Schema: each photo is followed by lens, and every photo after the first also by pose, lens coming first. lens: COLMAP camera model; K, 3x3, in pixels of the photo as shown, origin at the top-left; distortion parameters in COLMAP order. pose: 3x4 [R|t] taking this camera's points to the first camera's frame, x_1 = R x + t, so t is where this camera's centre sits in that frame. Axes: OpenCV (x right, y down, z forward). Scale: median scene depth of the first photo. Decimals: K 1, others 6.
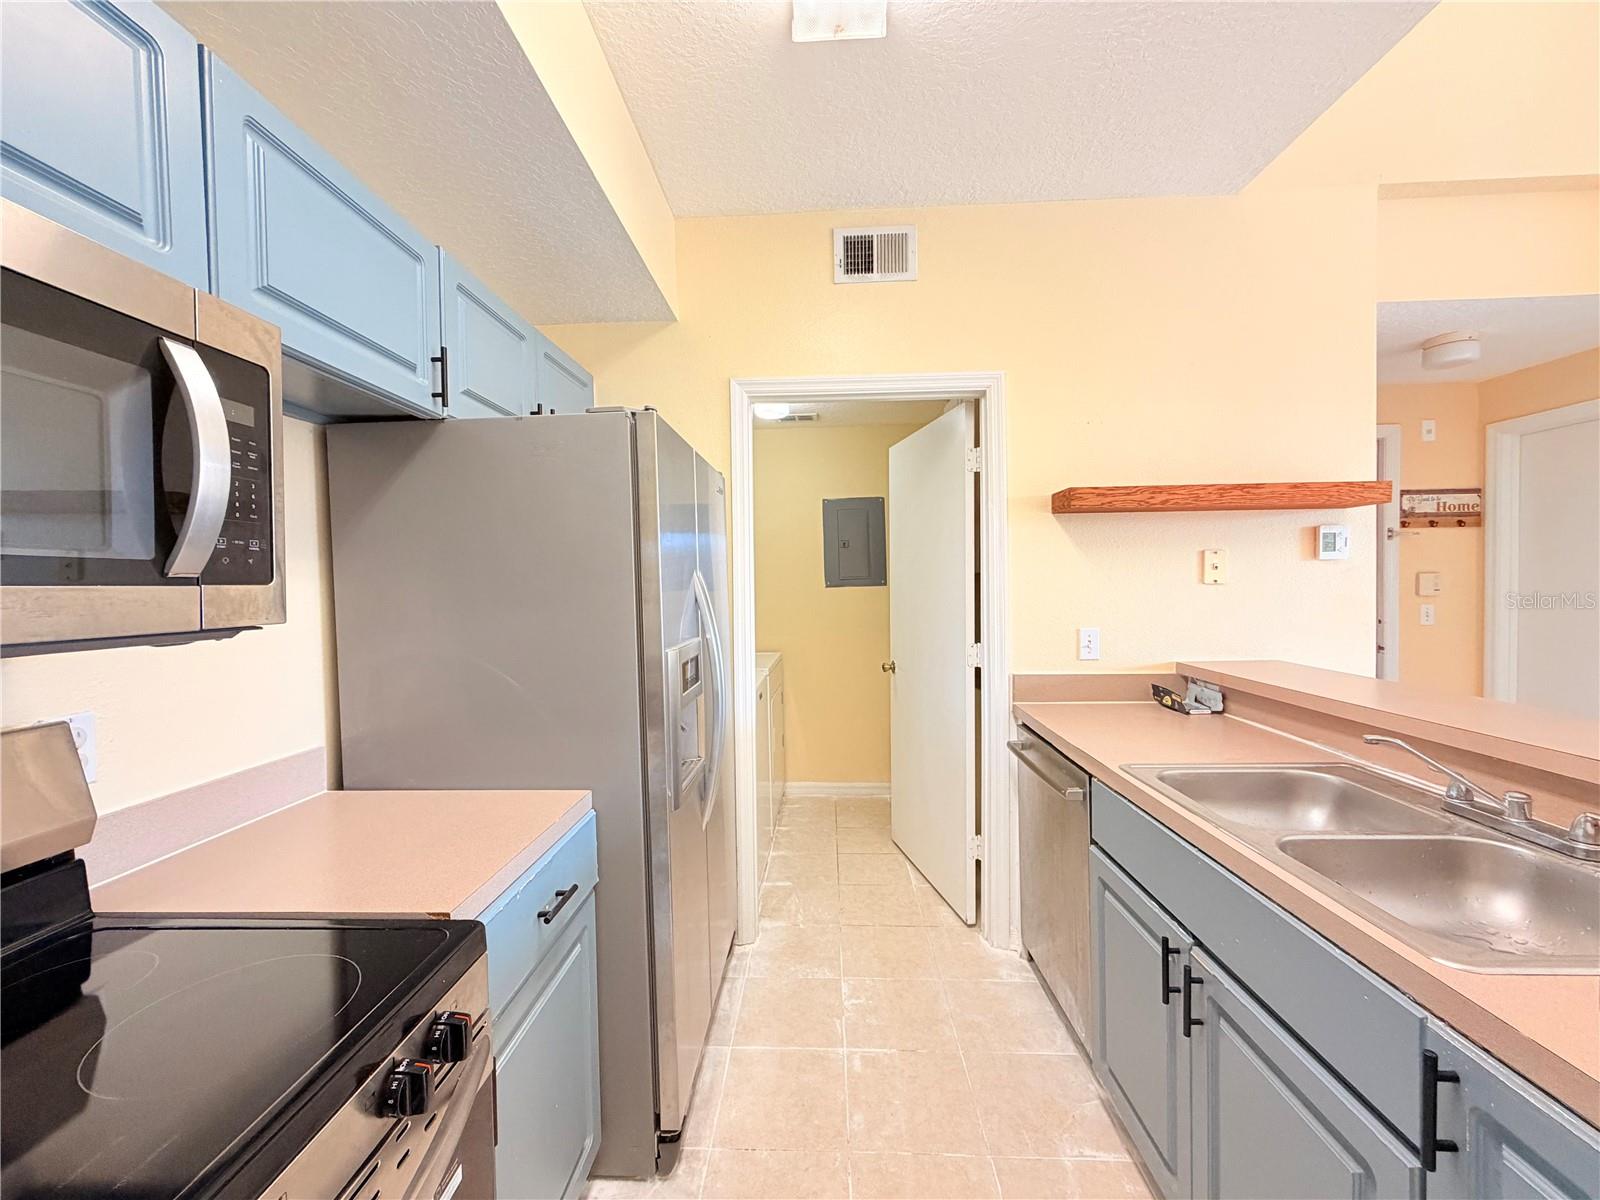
lens RADIAL K [[637.1, 0, 794.1], [0, 637.1, 601.1], [0, 0, 1]] dist [0.005681, -0.000148]
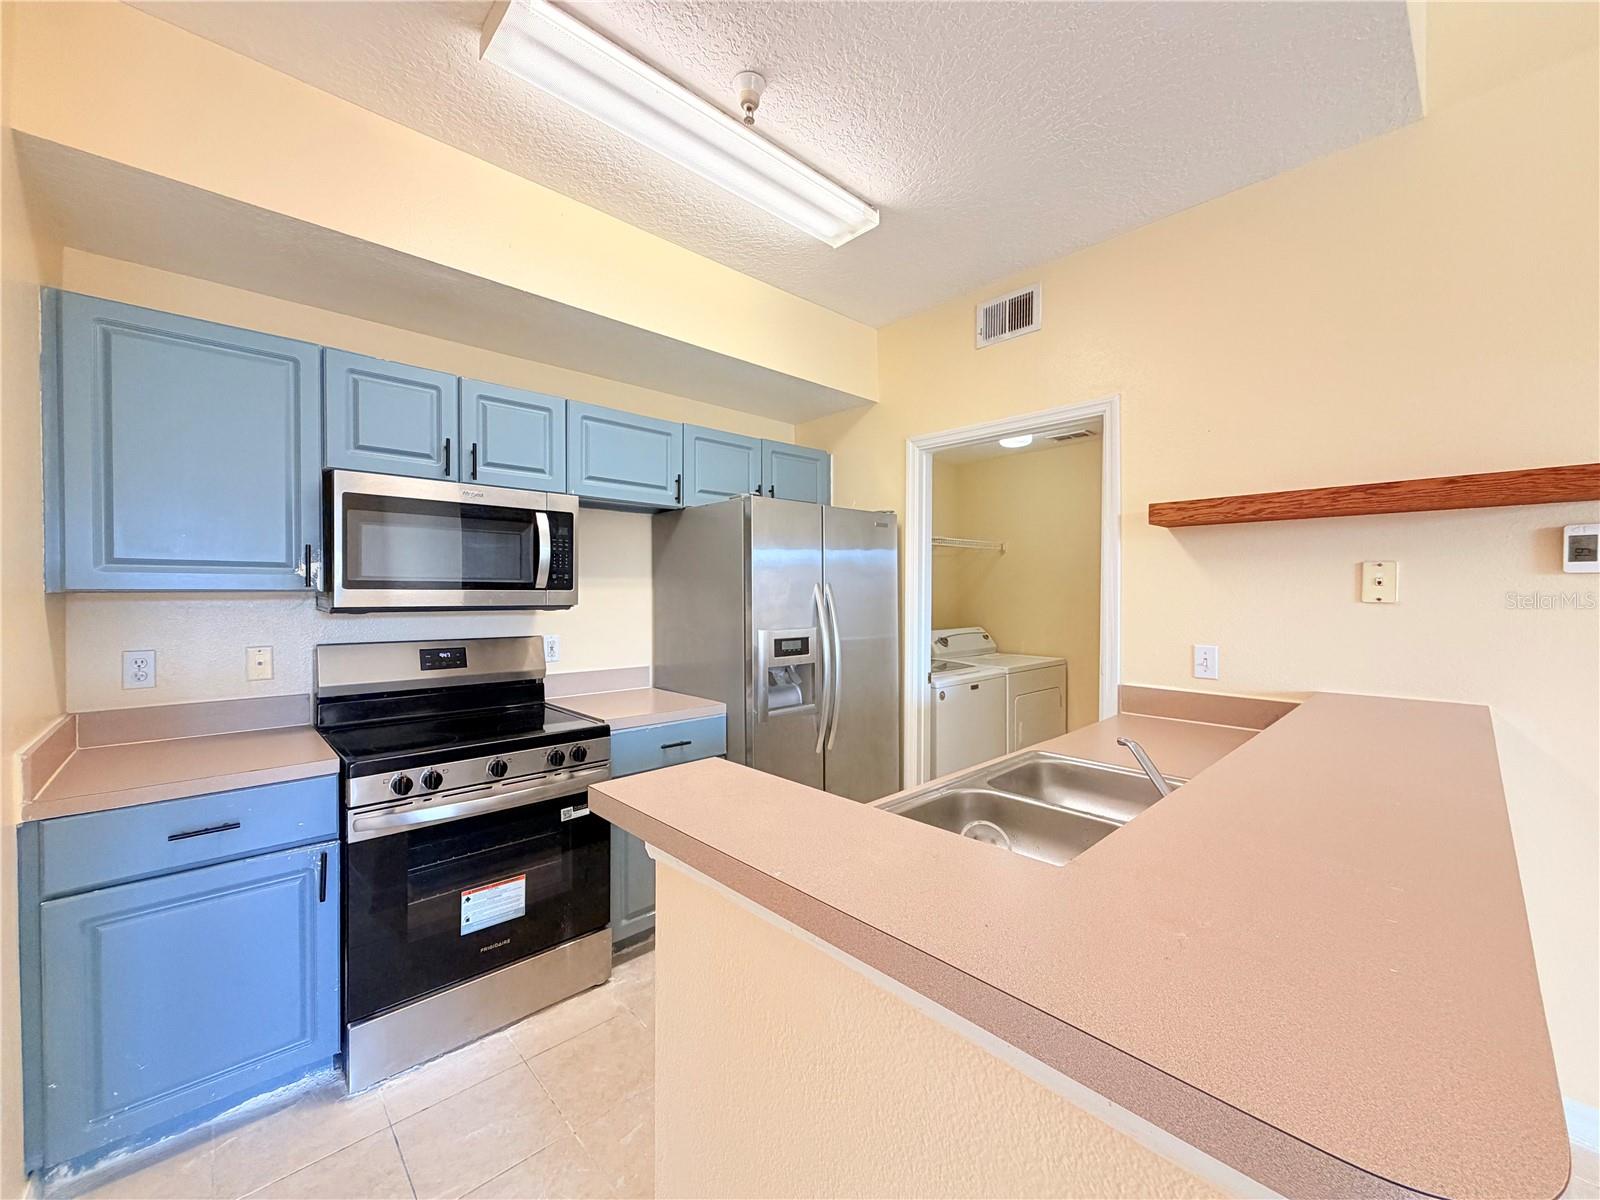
lens RADIAL K [[637.1, 0, 794.1], [0, 637.1, 601.1], [0, 0, 1]] dist [0.005681, -0.000148]
pose [[0.715554, 0.025632, -0.698087, 0.749135], [-0.032023, 0.999480, 0.003874, -0.008857], [0.697823, 0.019583, 0.716002, -0.125429]]
